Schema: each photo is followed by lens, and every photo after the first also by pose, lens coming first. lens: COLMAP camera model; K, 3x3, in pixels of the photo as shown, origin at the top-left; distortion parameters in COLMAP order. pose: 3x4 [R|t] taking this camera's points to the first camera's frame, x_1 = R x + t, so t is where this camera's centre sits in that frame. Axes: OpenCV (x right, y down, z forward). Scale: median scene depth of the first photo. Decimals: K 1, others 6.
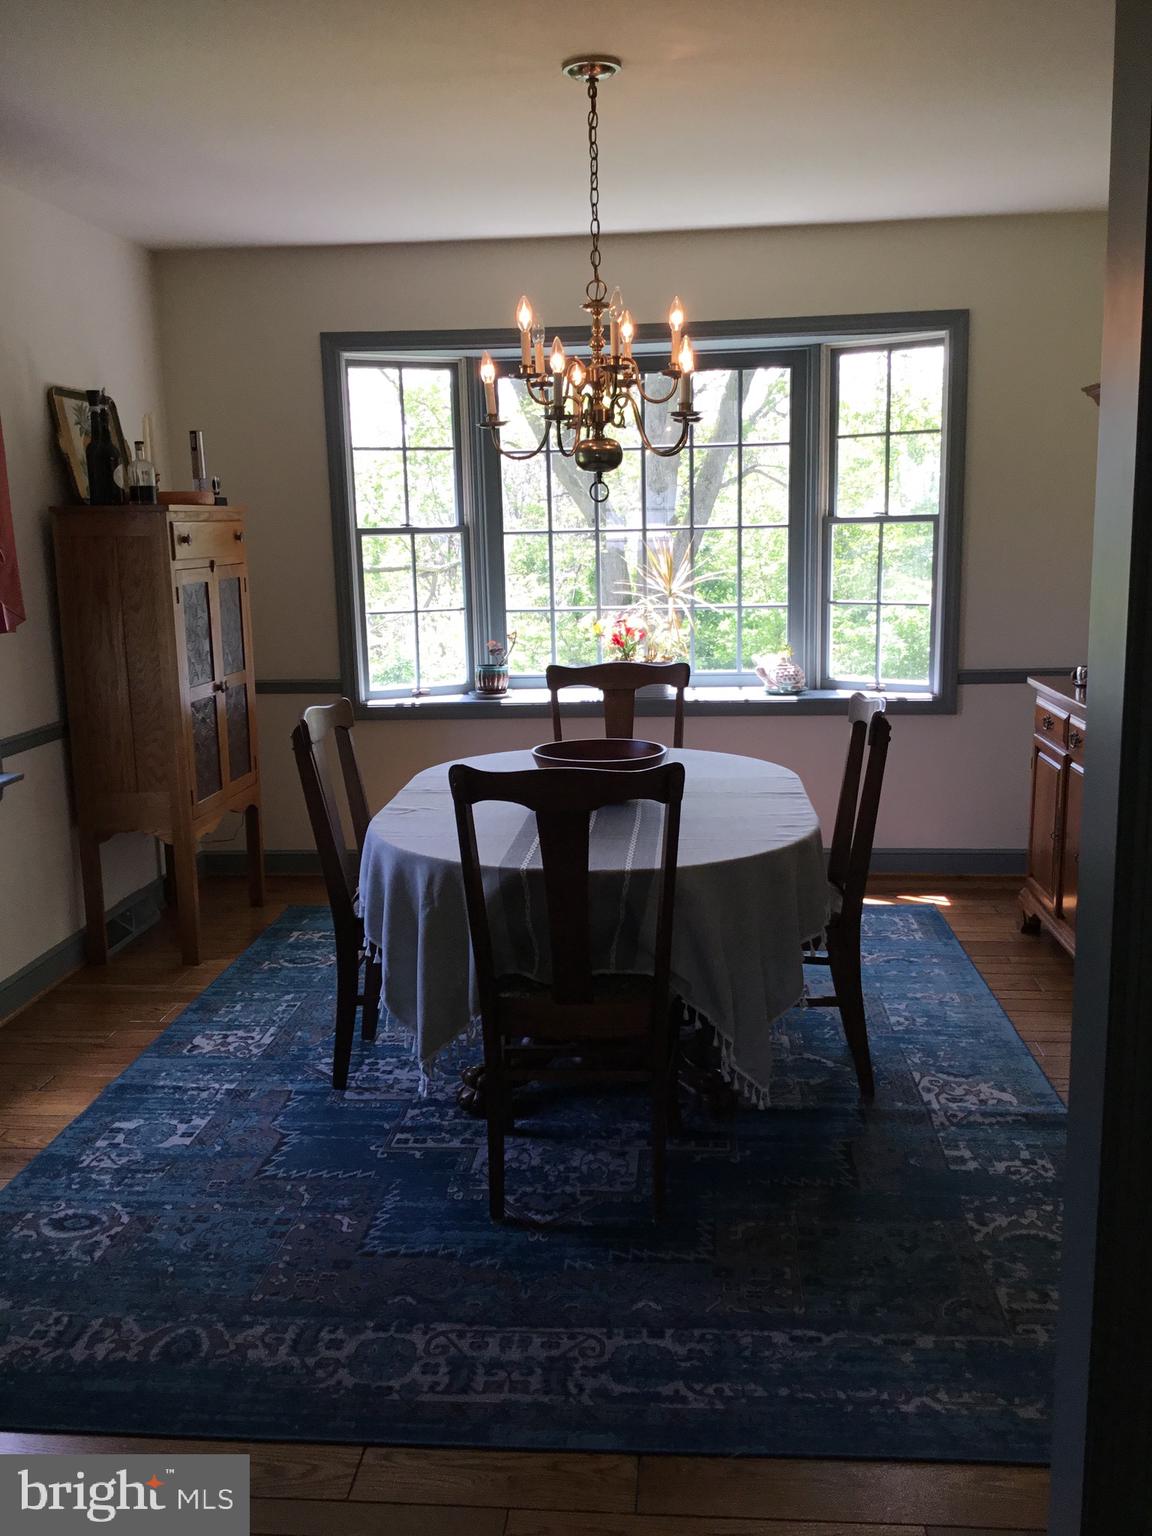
lens RADIAL K [[1383.0, 0, 580.1], [0, 1383.0, 771.8], [0, 0, 1]] dist [0.034815, -0.075509]
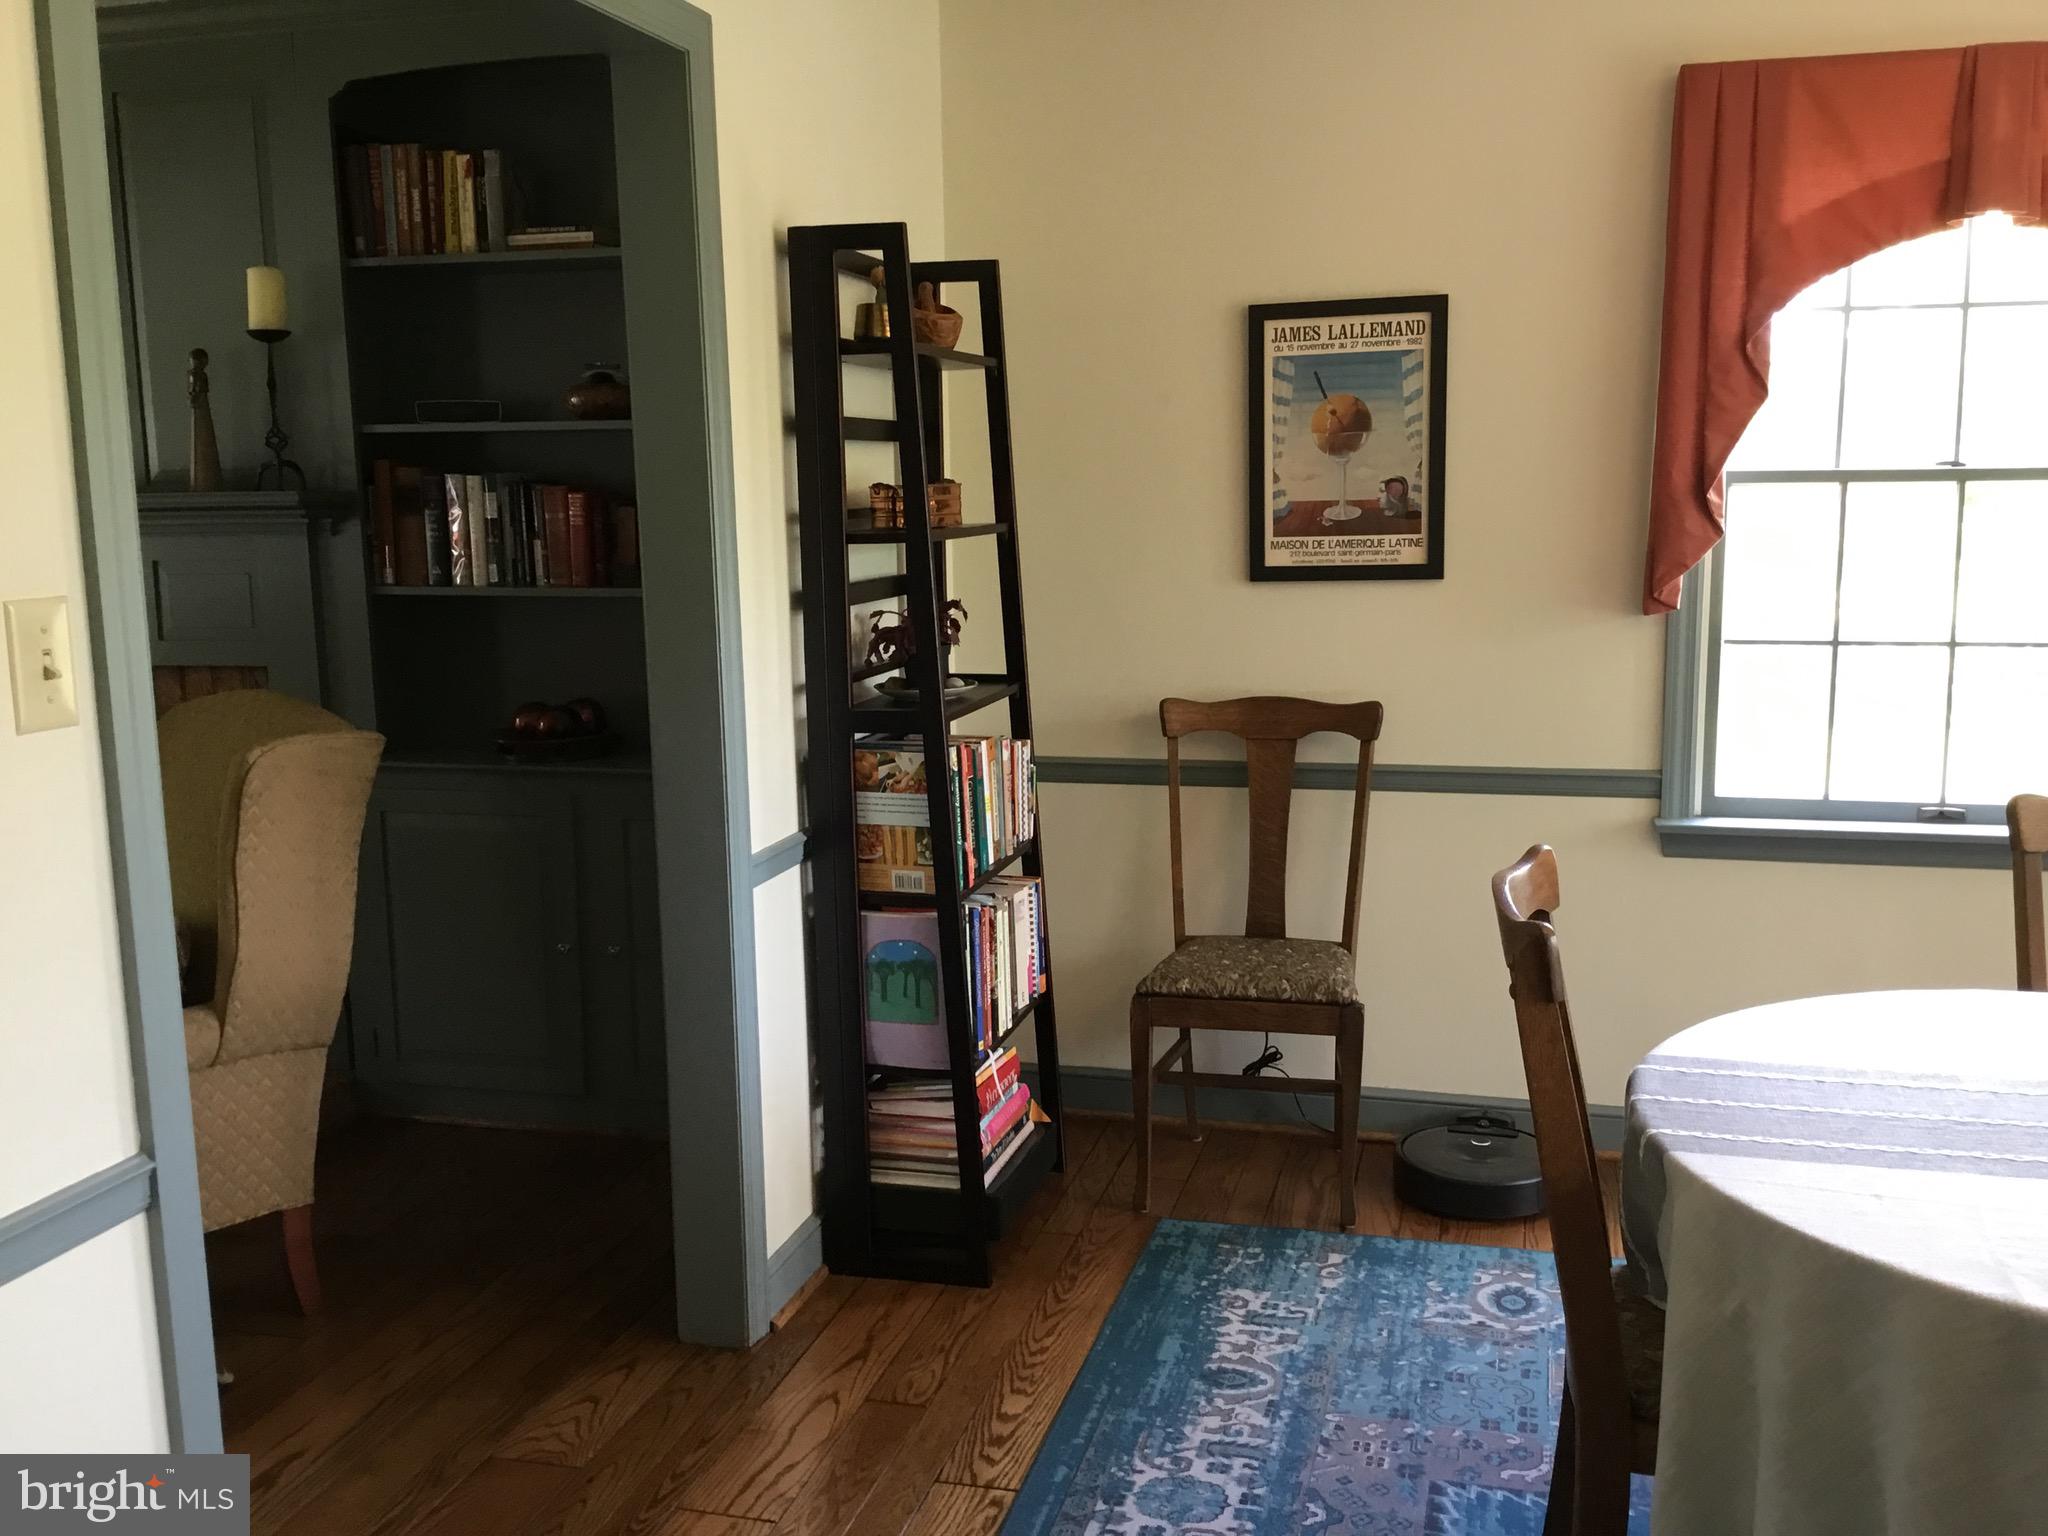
lens RADIAL K [[1844.0, 0, 1028.4], [0, 1844.0, 762.4], [0, 0, 1]] dist [0.034815, -0.075509]
pose [[-0.160073, 0.177626, -0.970992, 0.744113], [-0.160466, 0.965909, 0.203150, -0.173618], [0.973975, 0.188330, -0.126113, 0.854723]]
